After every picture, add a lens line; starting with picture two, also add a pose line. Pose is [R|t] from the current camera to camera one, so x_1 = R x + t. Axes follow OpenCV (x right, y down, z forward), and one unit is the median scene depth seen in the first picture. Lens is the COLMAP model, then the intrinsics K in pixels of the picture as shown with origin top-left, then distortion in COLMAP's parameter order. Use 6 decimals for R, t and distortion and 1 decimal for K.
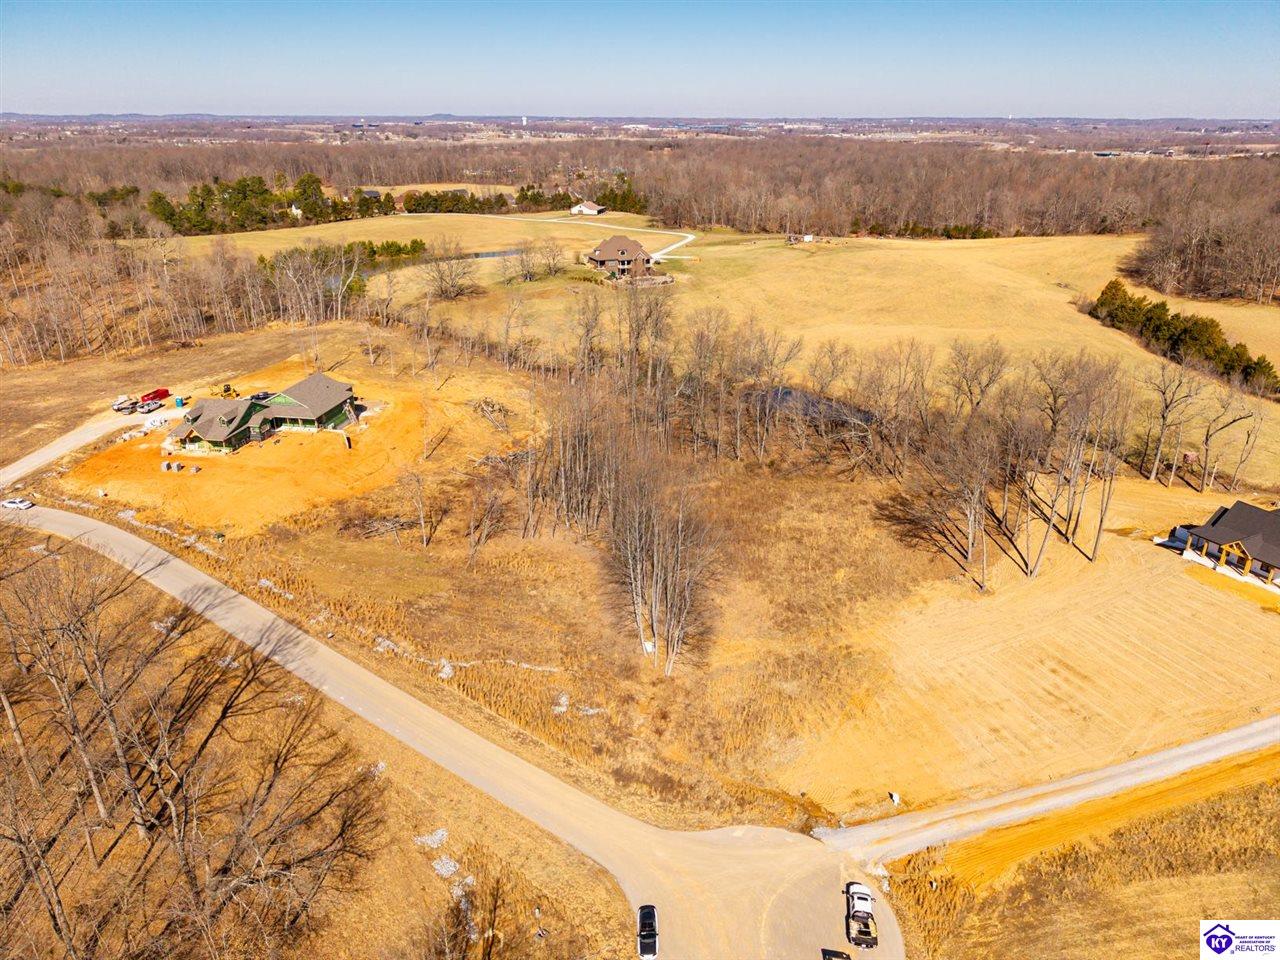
lens RADIAL K [[858.7, 0, 640.0], [0, 858.7, 480.0], [0, 0, 1]] dist [0.025781, -0.028373]
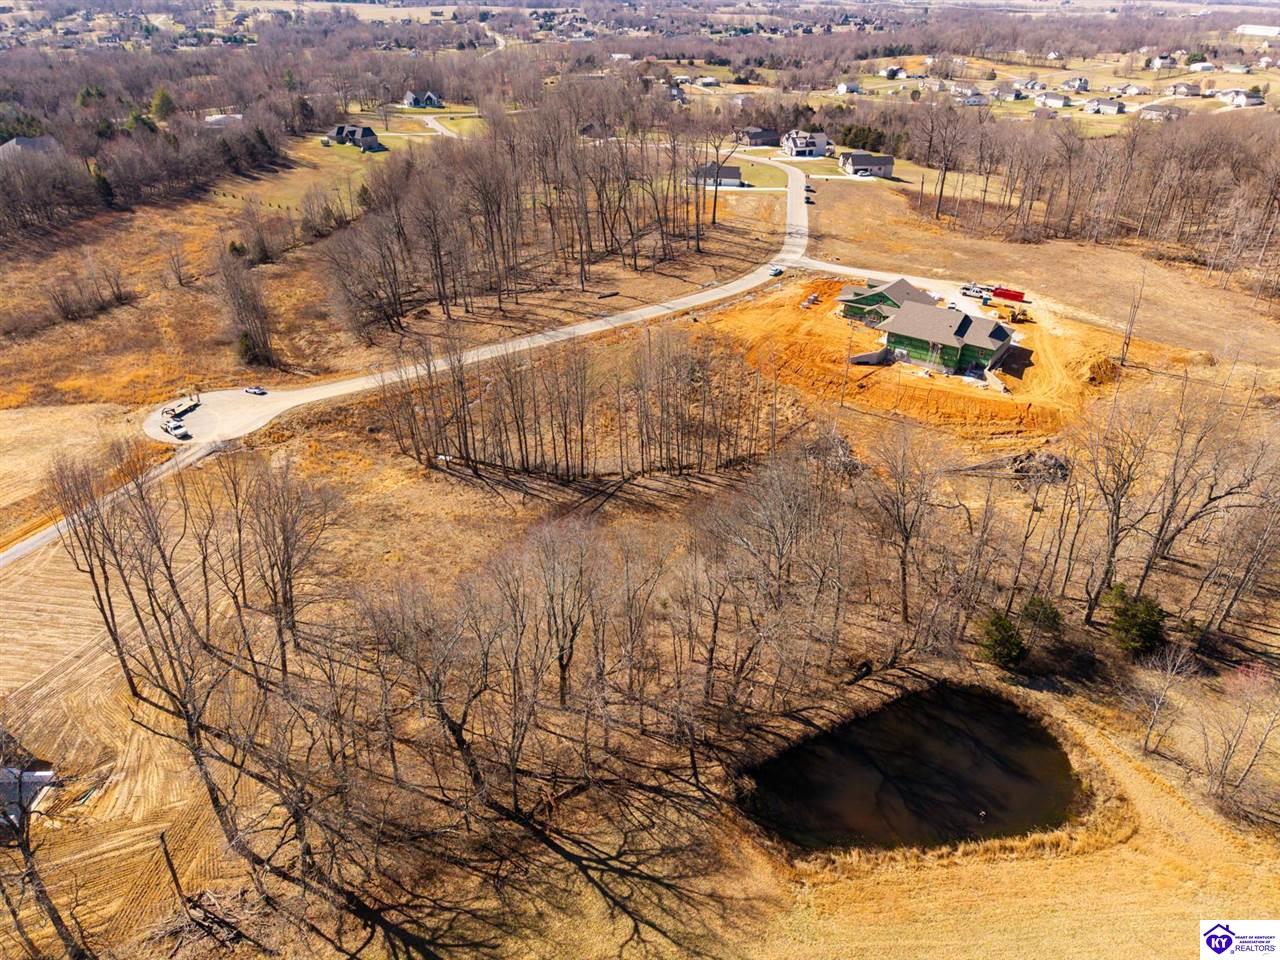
lens RADIAL K [[860.6, 0, 640.0], [0, 860.6, 480.0], [0, 0, 1]] dist [0.016262, -0.013142]
pose [[-0.470932, 0.440285, -0.764443, 0.484530], [-0.348595, 0.703146, 0.619731, -0.379486], [0.810373, 0.558332, -0.177653, 0.835562]]
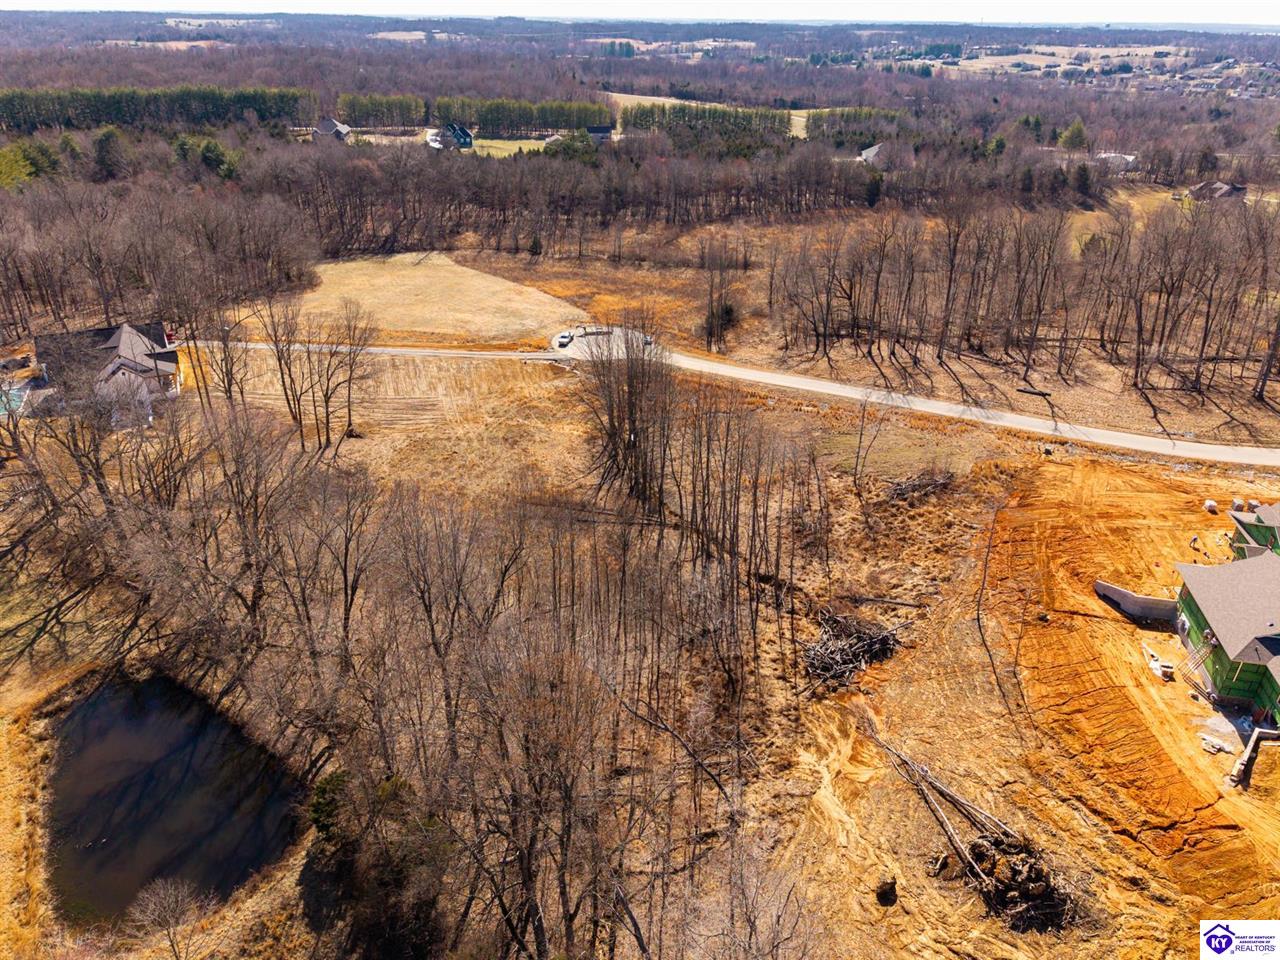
lens RADIAL K [[858.9, 0, 640.0], [0, 858.9, 480.0], [0, 0, 1]] dist [0.001234, -0.005162]
pose [[-0.998400, -0.034932, 0.044475, -0.034572], [0.012599, 0.629281, 0.777076, -0.442312], [-0.055133, 0.776392, -0.627834, 1.059336]]
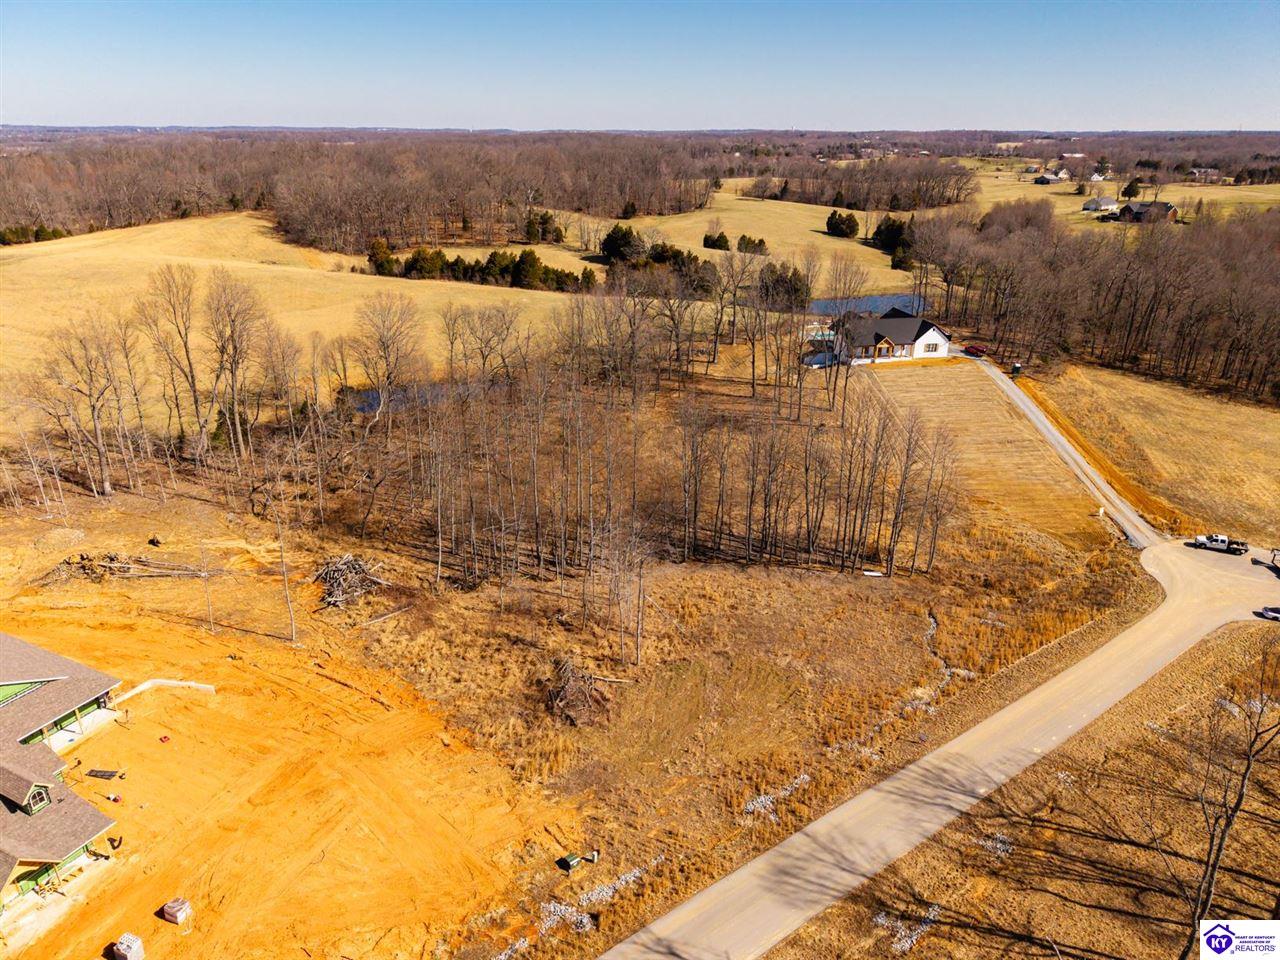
lens RADIAL K [[860.6, 0, 640.0], [0, 860.6, 480.0], [0, 0, 1]] dist [0.016262, -0.013142]
pose [[0.295708, -0.361087, 0.884405, -0.506403], [0.367566, 0.897540, 0.243551, -0.134078], [-0.881732, 0.253058, 0.398134, 0.460909]]
